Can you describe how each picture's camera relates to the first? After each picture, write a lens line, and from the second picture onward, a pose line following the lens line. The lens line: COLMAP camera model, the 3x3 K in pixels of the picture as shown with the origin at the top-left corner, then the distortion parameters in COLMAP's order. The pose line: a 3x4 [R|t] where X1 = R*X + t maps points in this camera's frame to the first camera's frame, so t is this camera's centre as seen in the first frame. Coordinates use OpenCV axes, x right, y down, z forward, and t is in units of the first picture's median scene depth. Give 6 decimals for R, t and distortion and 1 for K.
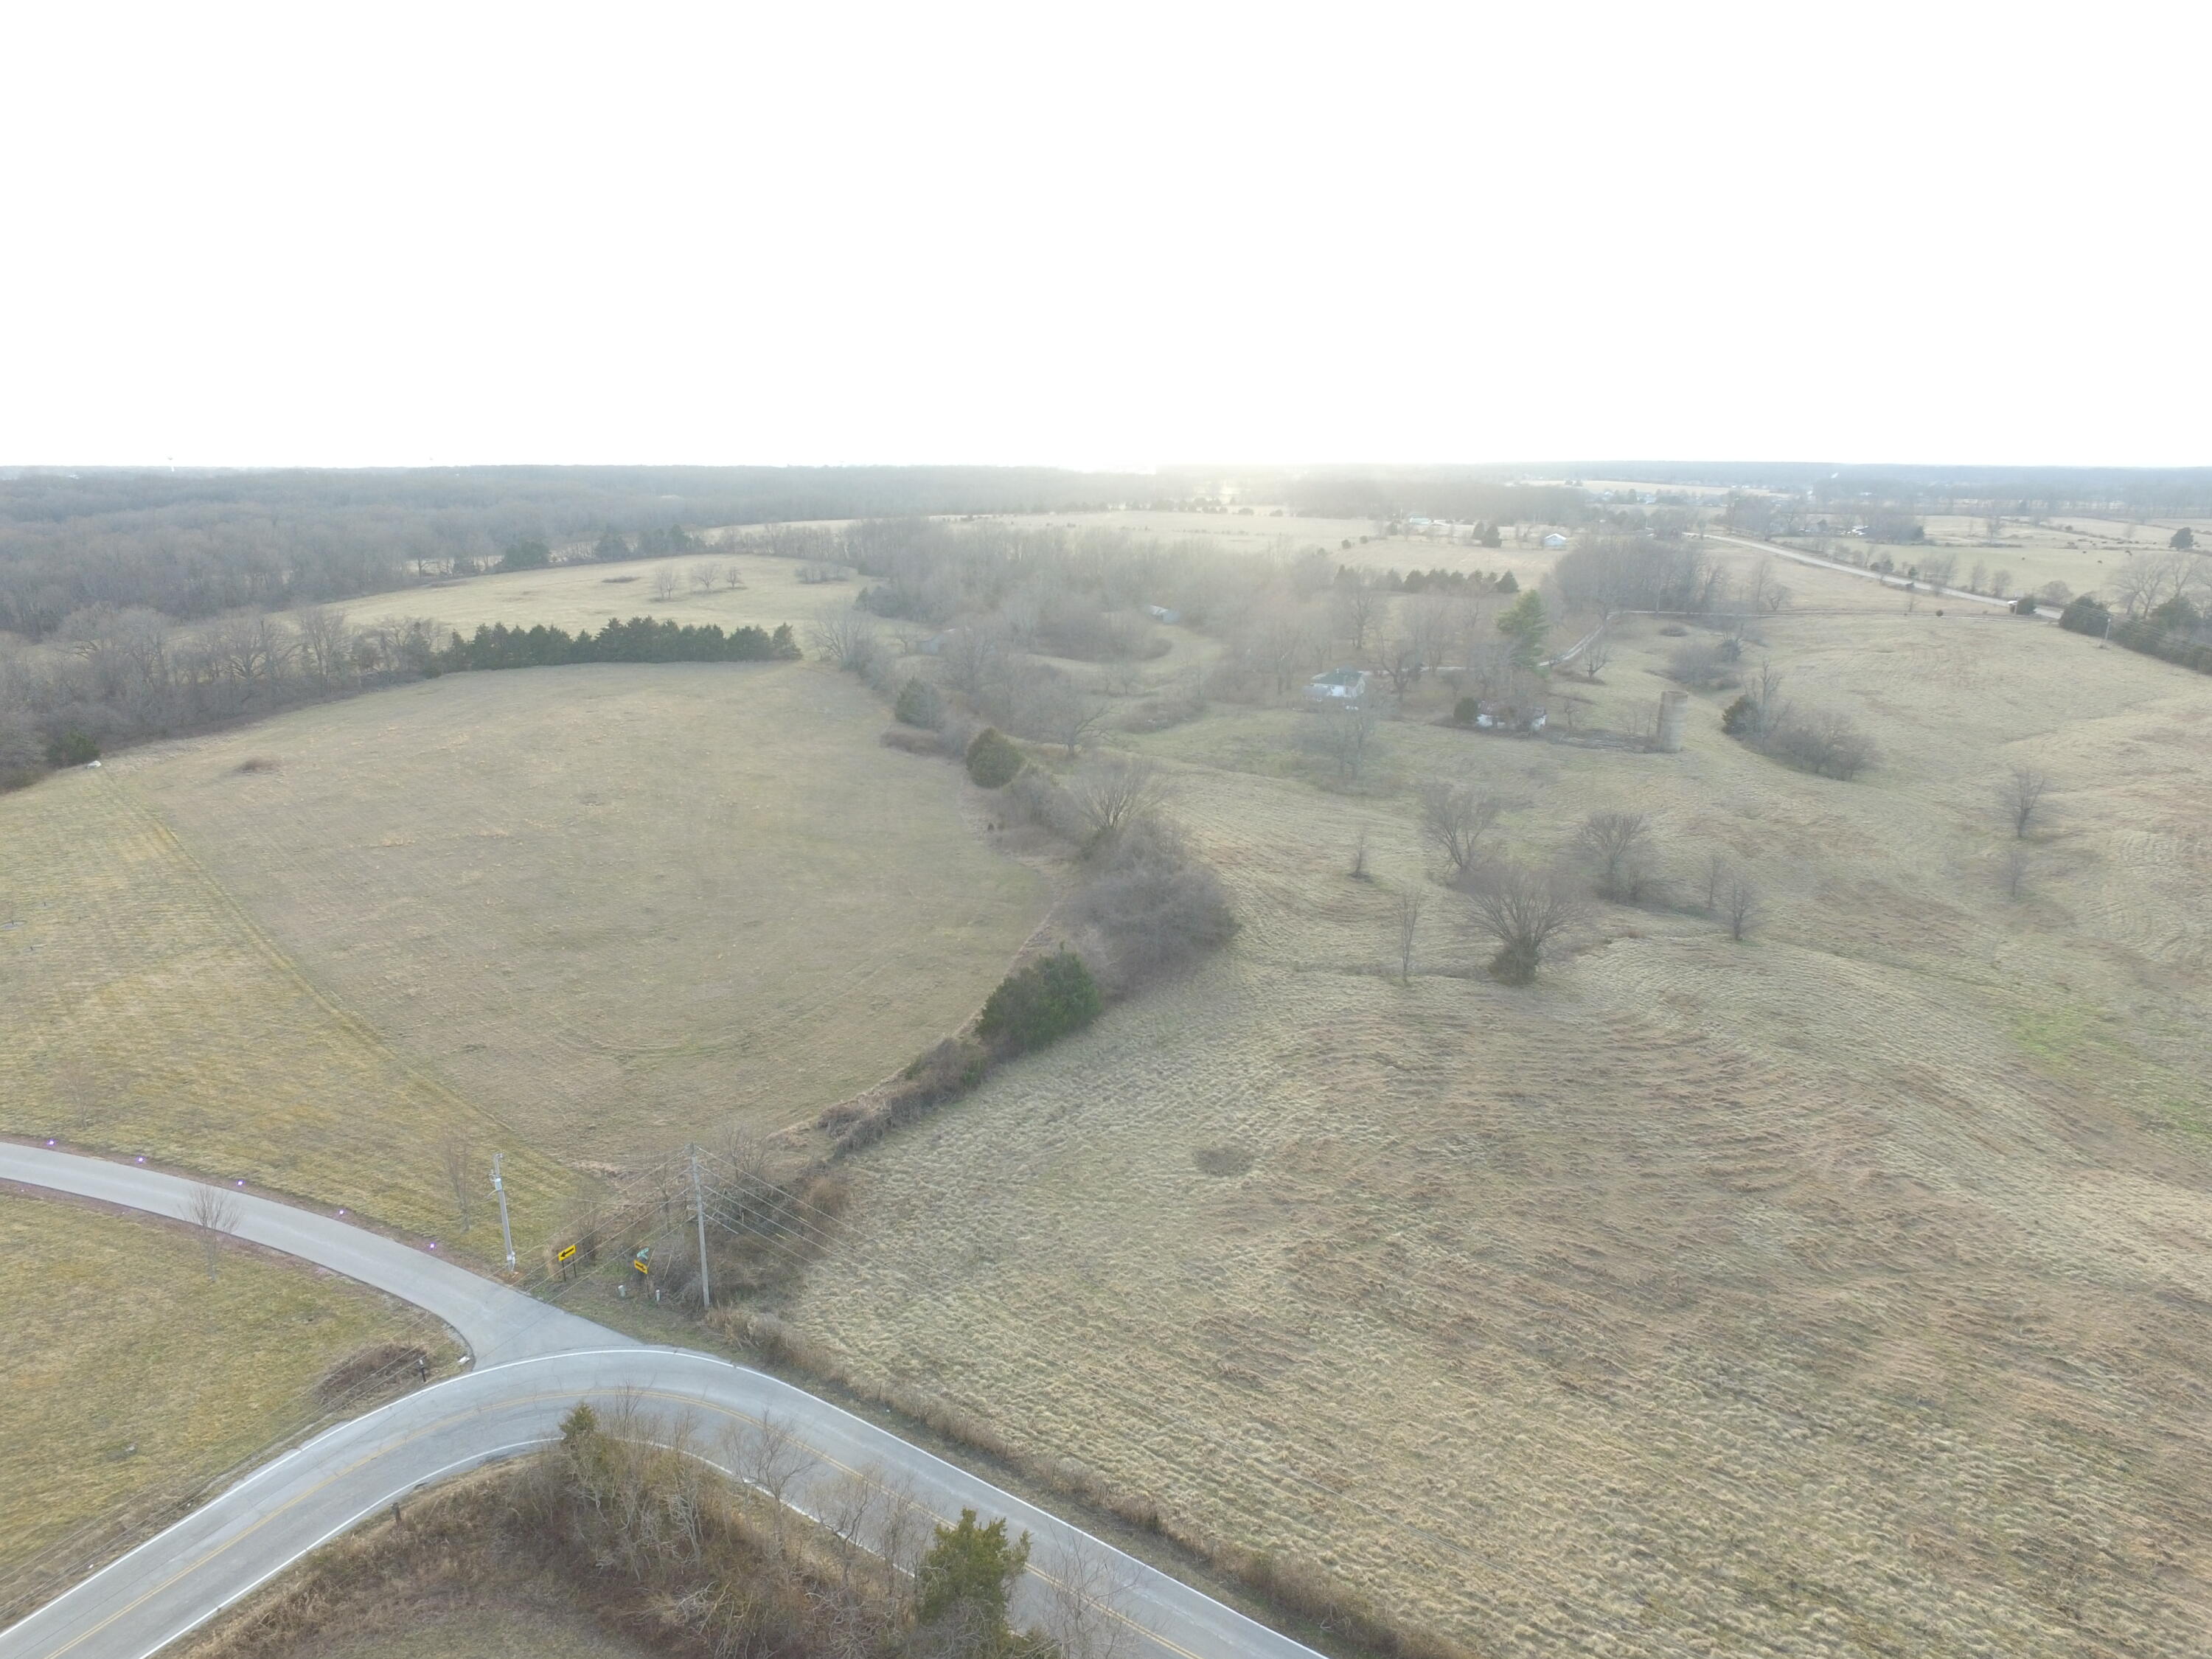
lens RADIAL K [[1256.2, 0, 1106.0], [0, 1256.2, 829.5], [0, 0, 1]] dist [-0.001703, -0.000444]
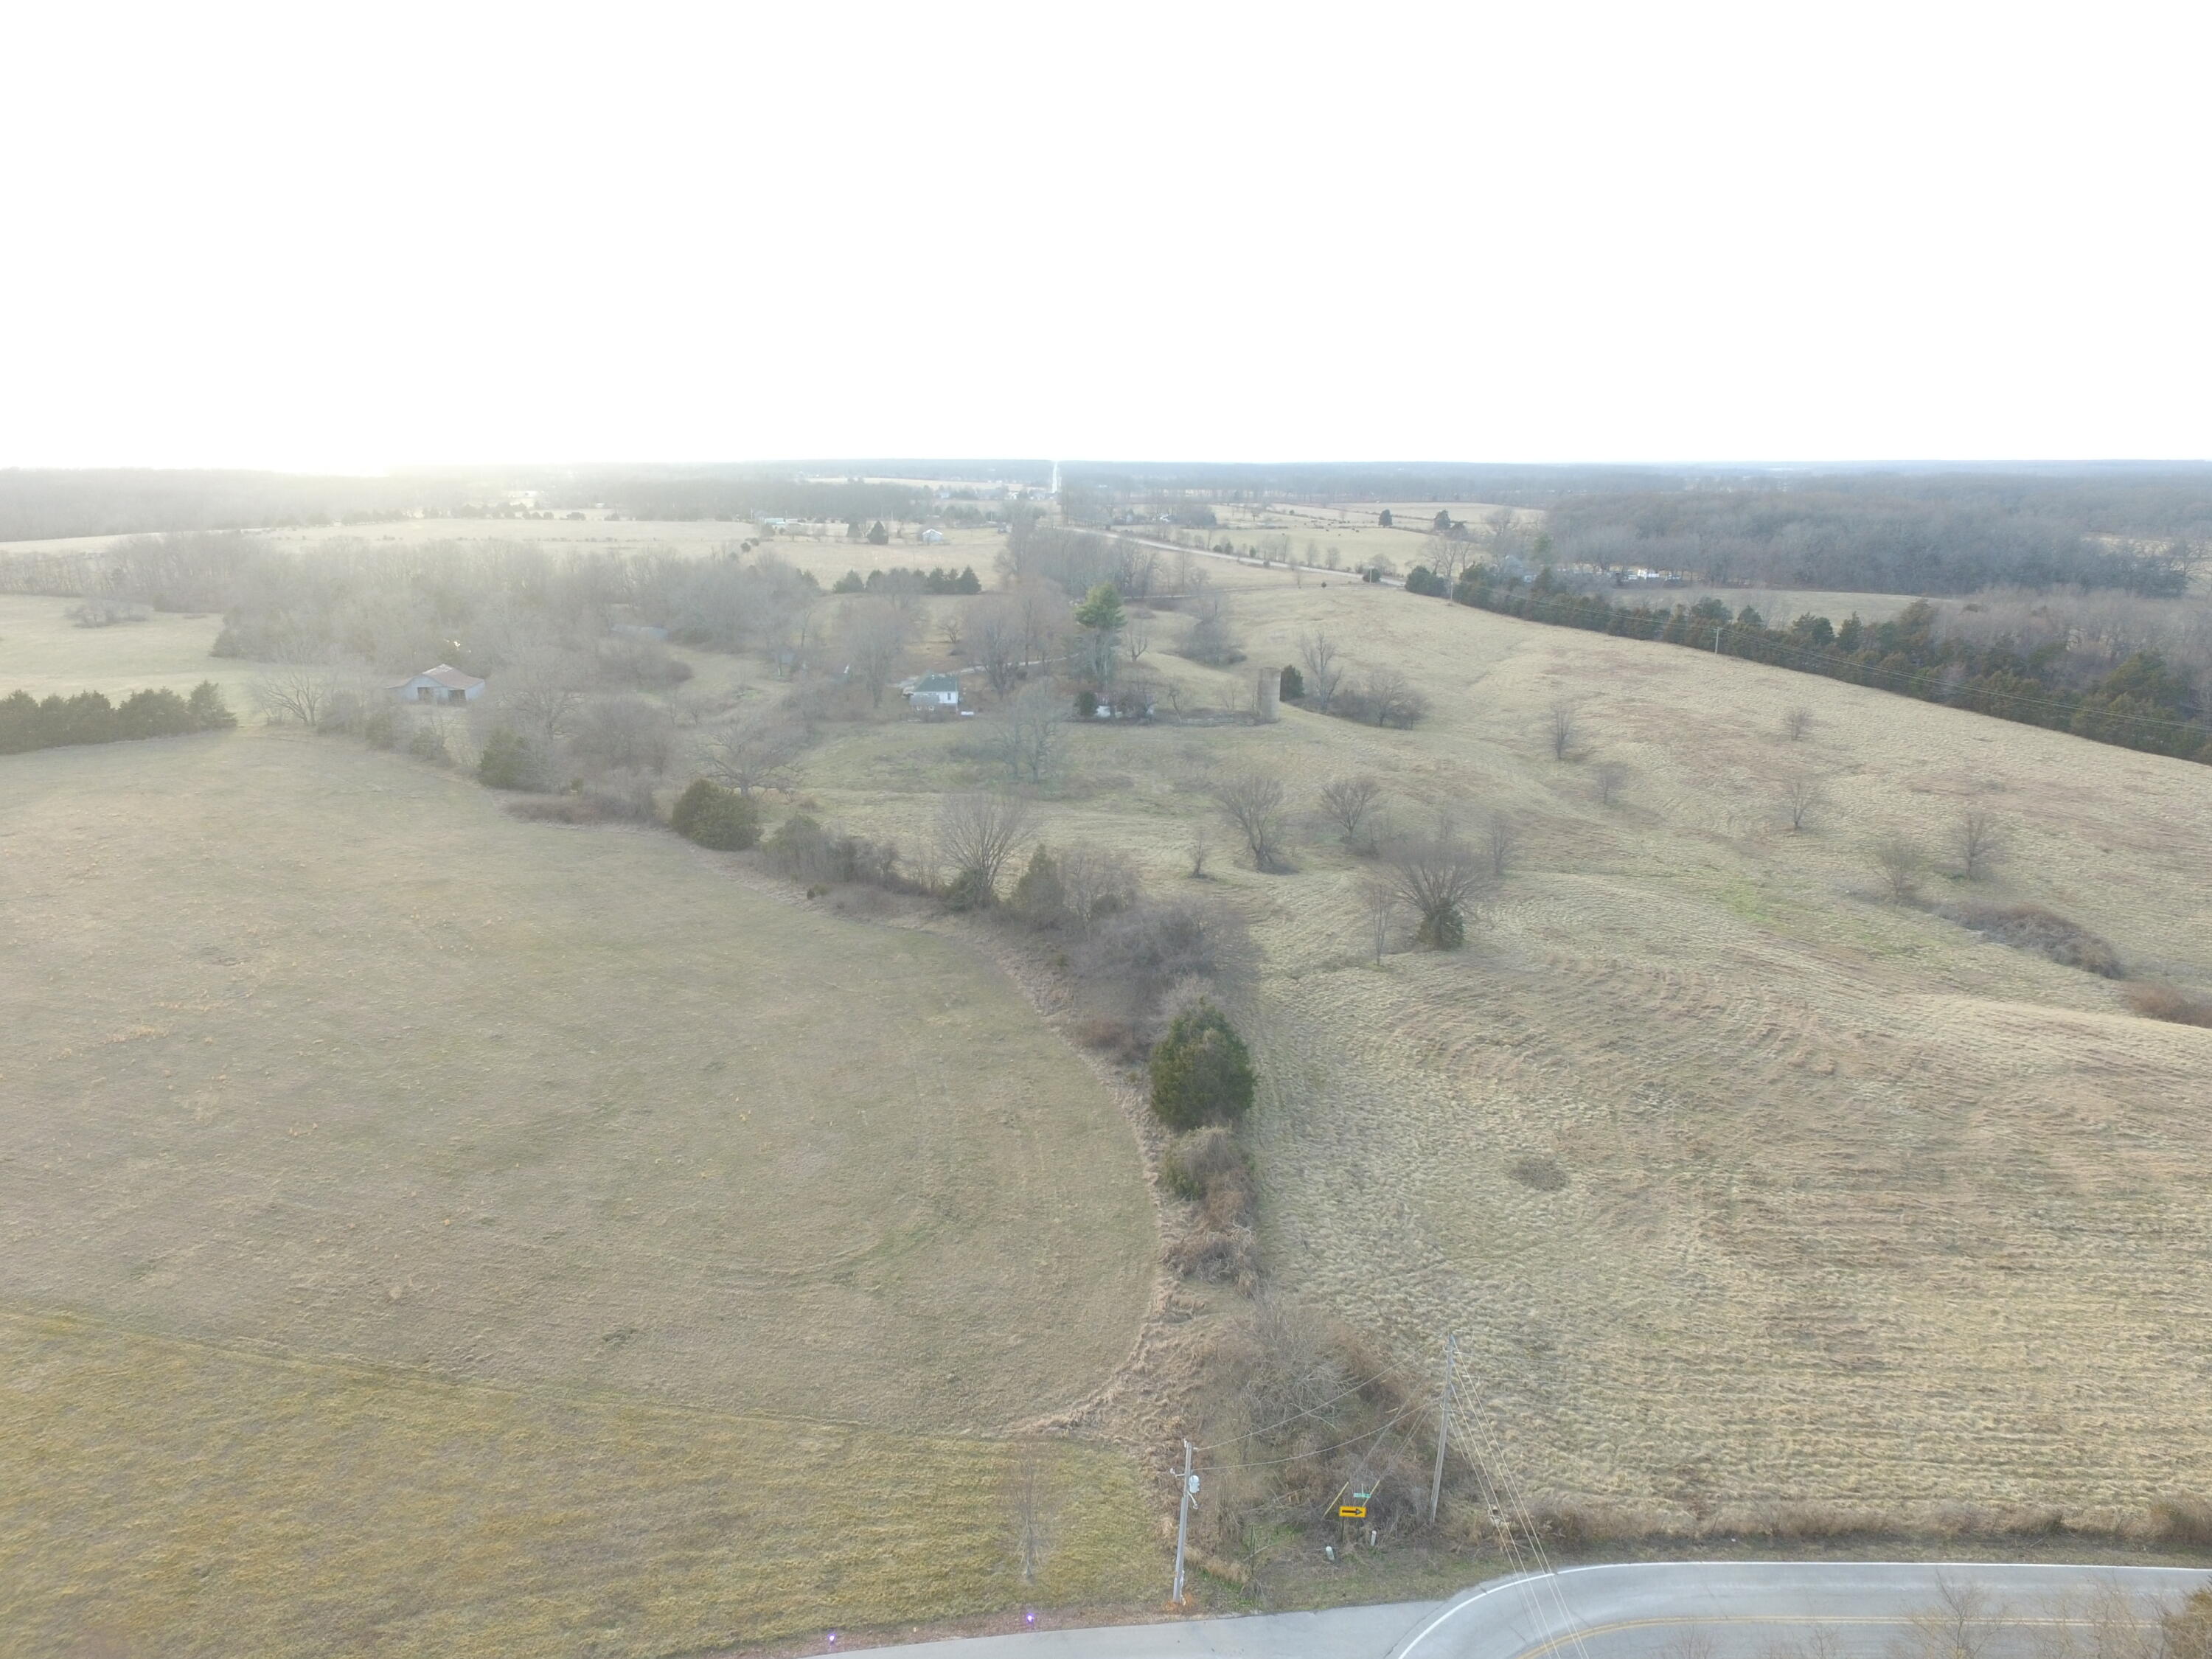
lens RADIAL K [[1268.4, 0, 1106.0], [0, 1268.4, 829.5], [0, 0, 1]] dist [-0.005151, 0.009354]
pose [[0.851914, -0.150183, 0.501684, -0.194052], [0.151023, 0.987751, 0.039238, -0.027057], [-0.501432, 0.042339, 0.864161, 0.091912]]
